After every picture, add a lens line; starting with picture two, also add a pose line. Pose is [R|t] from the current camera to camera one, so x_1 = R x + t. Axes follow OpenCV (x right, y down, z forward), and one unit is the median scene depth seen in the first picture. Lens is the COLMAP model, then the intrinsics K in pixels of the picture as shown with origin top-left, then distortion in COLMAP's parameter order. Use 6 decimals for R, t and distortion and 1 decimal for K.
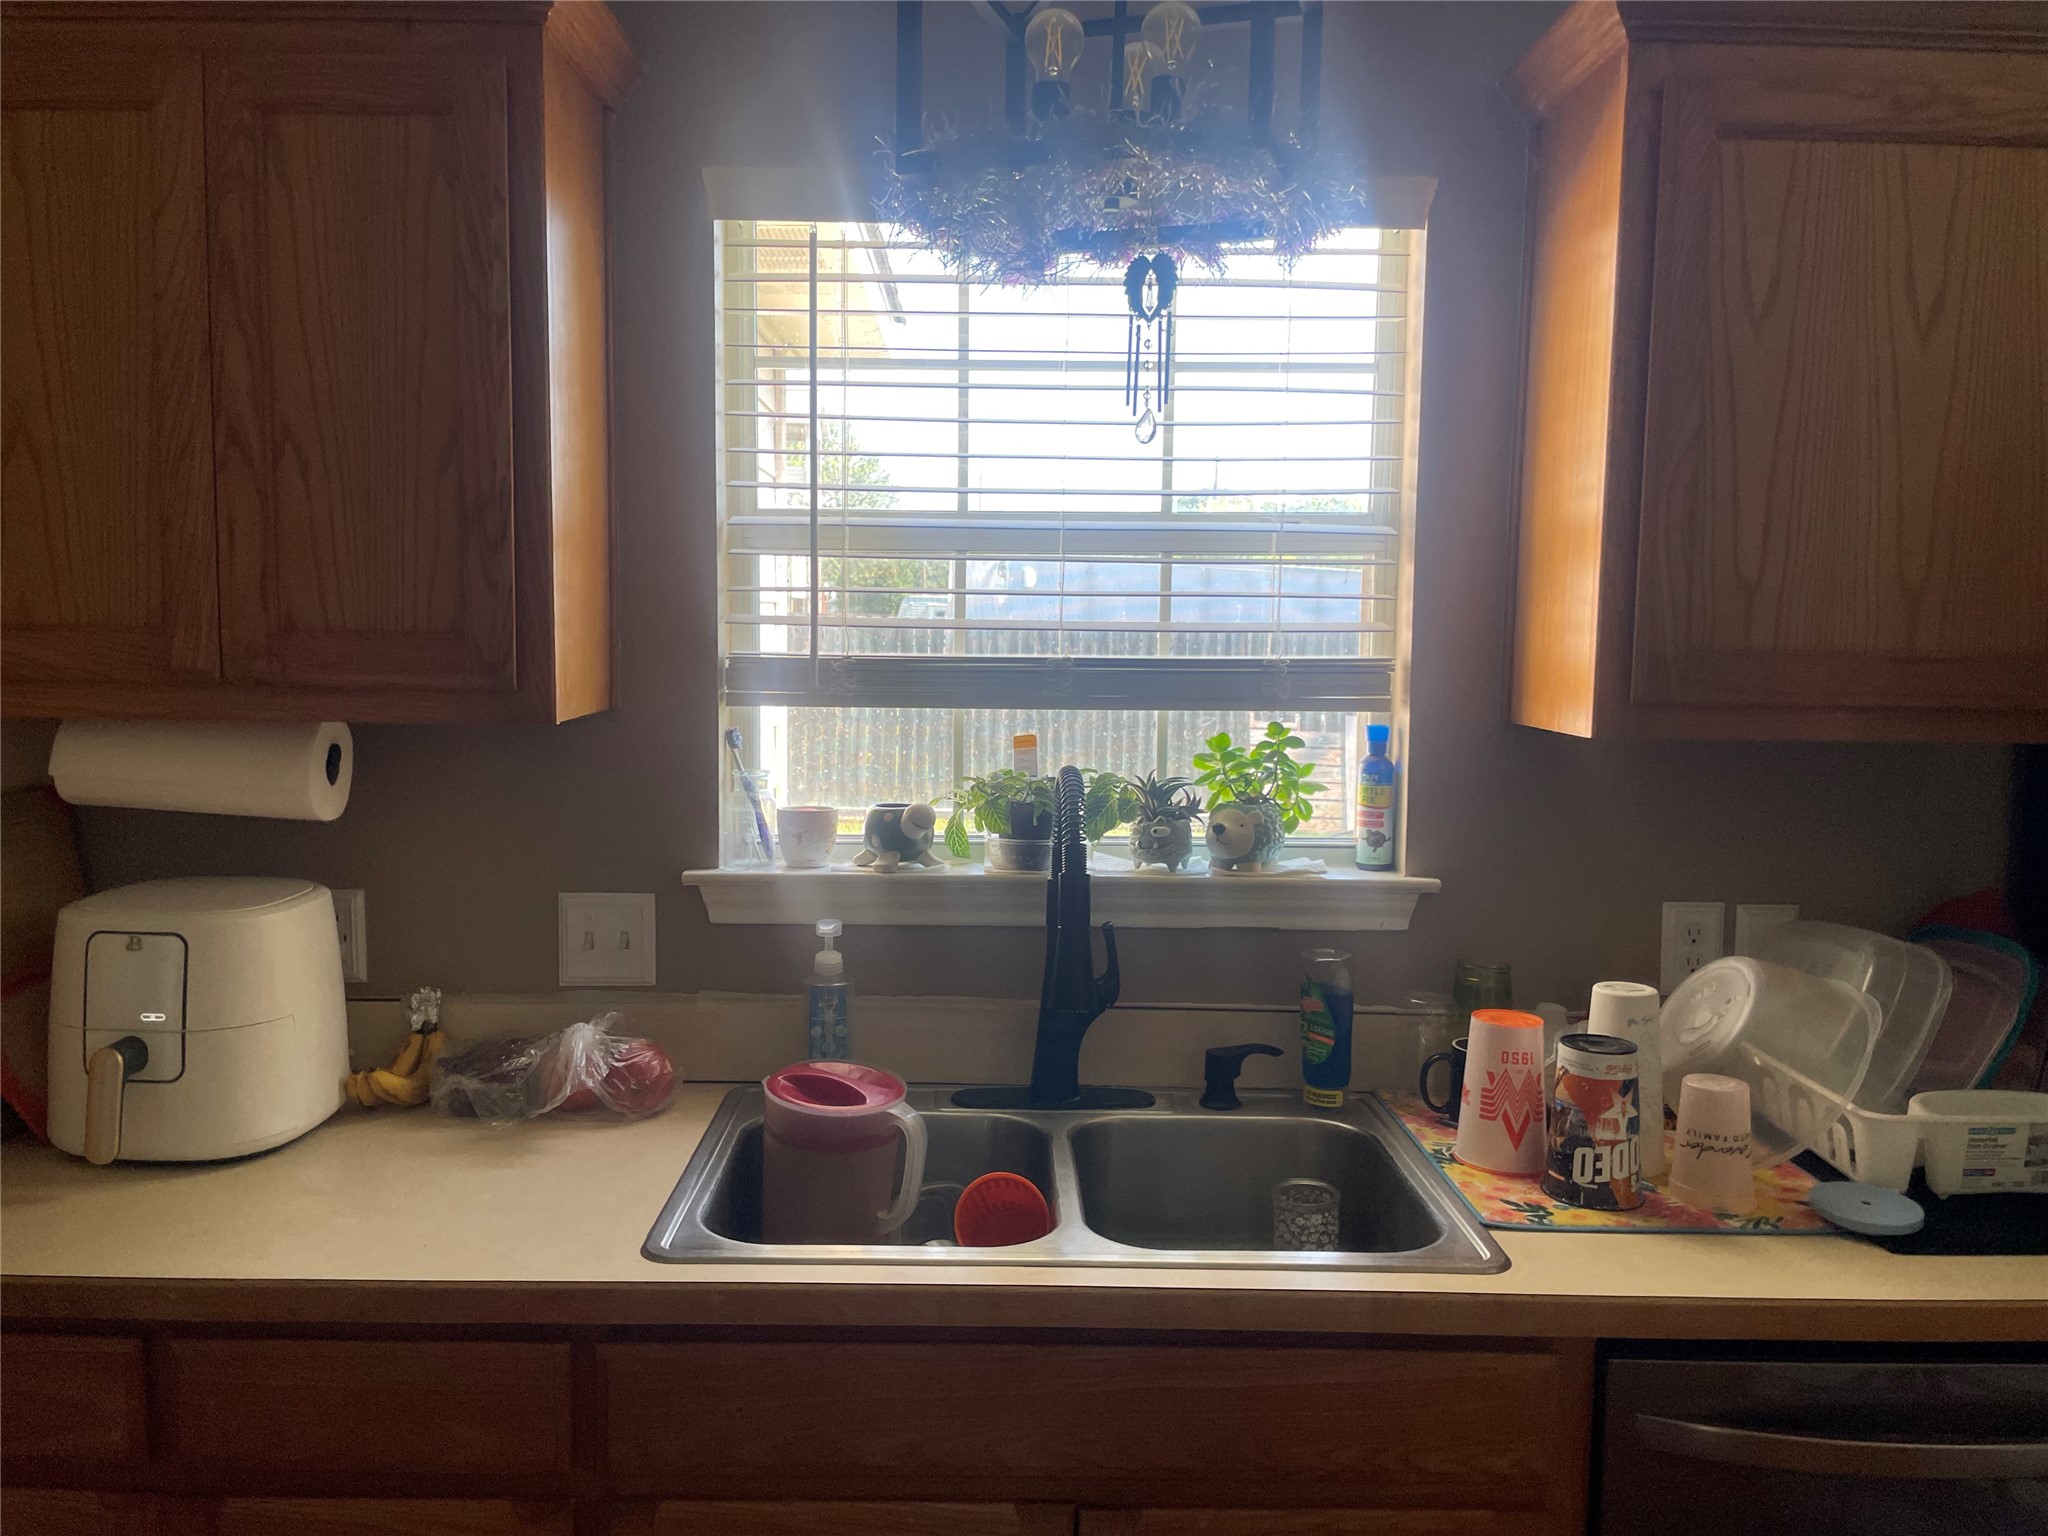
lens RADIAL K [[1582.6, 0, 1021.6], [0, 1582.6, 766.5], [0, 0, 1]] dist [0.017621, -0.017888]
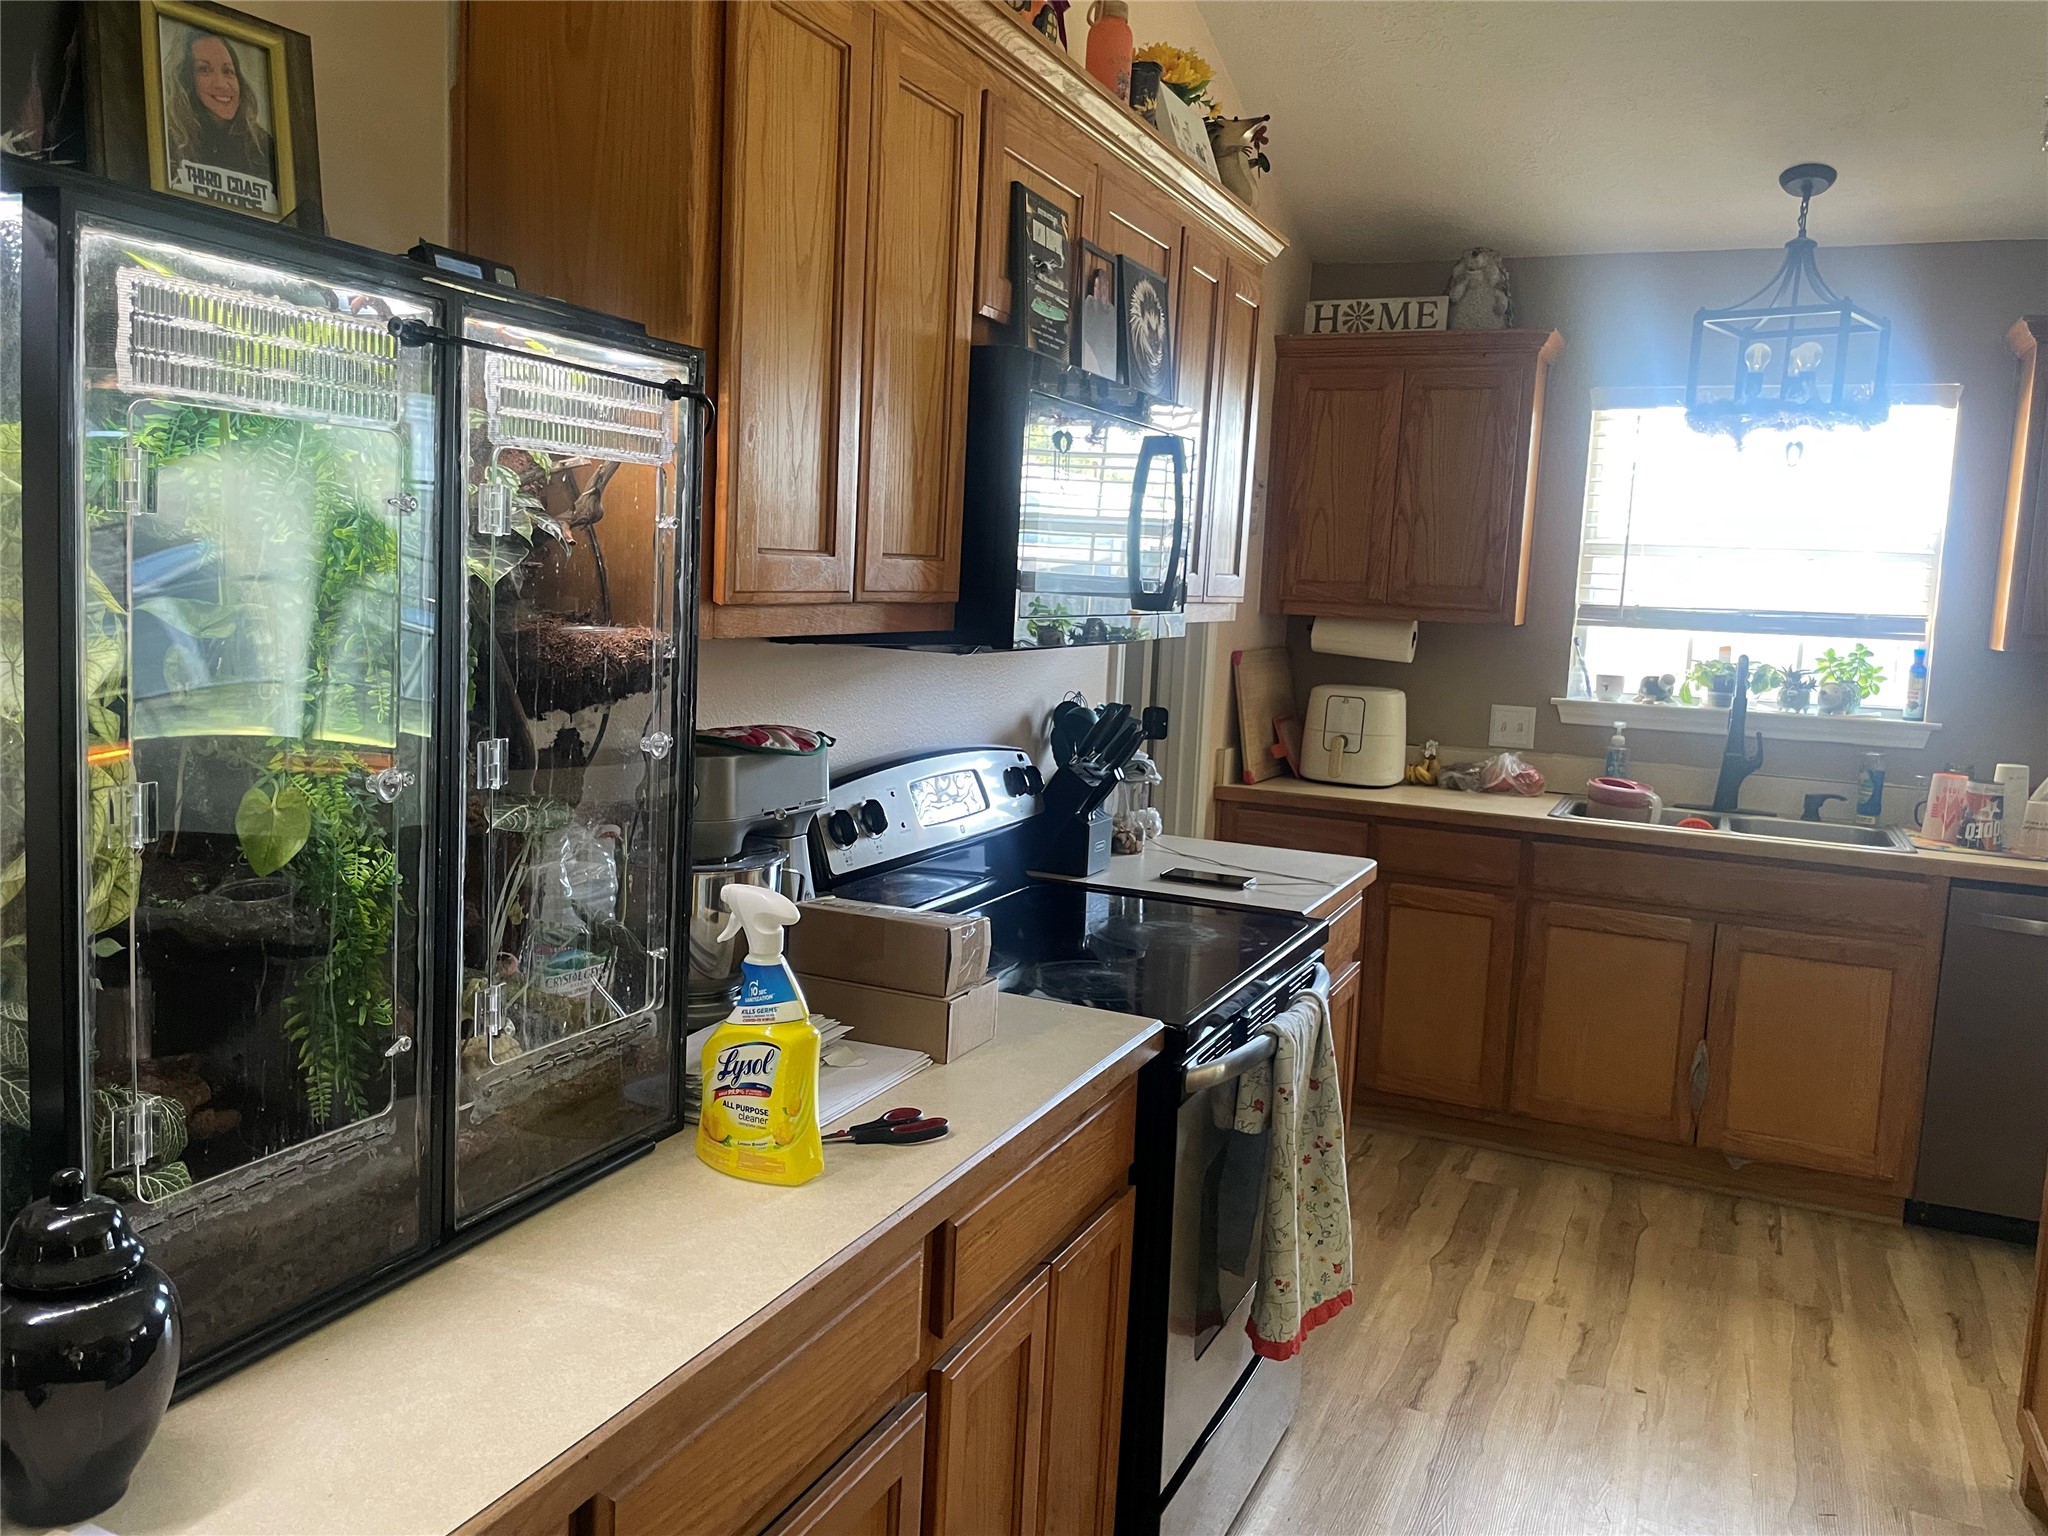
lens RADIAL K [[1582.6, 0, 979.2], [0, 1582.6, 755.4], [0, 0, 1]] dist [0.017621, -0.017888]
pose [[0.896718, 0.076378, -0.435963, 0.045805], [-0.070531, 0.997070, 0.029608, 0.138913], [0.436948, 0.004199, 0.899477, -1.383266]]
